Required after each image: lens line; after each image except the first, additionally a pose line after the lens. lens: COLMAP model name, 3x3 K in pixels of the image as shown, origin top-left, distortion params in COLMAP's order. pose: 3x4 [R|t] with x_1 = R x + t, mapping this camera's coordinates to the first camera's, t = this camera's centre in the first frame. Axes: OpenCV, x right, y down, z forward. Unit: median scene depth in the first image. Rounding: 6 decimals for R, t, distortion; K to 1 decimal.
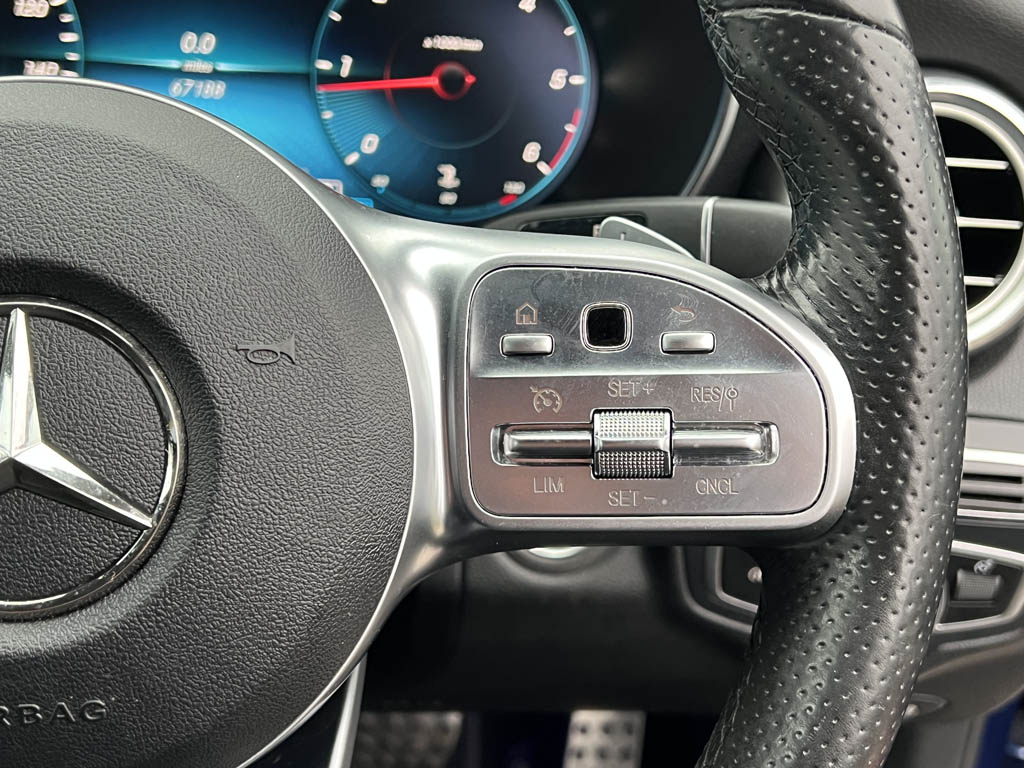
lens RADIAL K [[1365.5, 0, 513.4], [0, 1365.5, 385.8], [0, 0, 1]] dist [-0.010189, 0.000000]
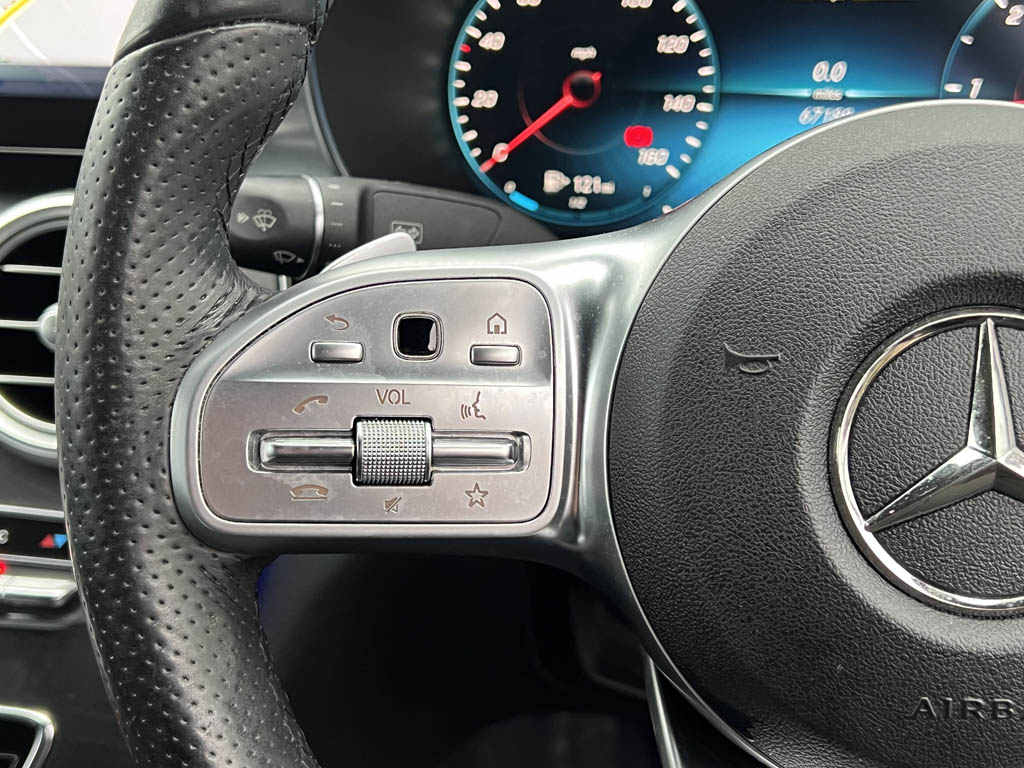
lens RADIAL K [[1365.5, 0, 516.1], [0, 1365.5, 384.3], [0, 0, 1]] dist [-0.010189, 0.000000]
pose [[0.978775, 0.002433, -0.204924, -0.254591], [-0.007334, 0.999705, -0.023162, 0.010321], [0.204807, 0.024173, 0.978504, -0.049980]]
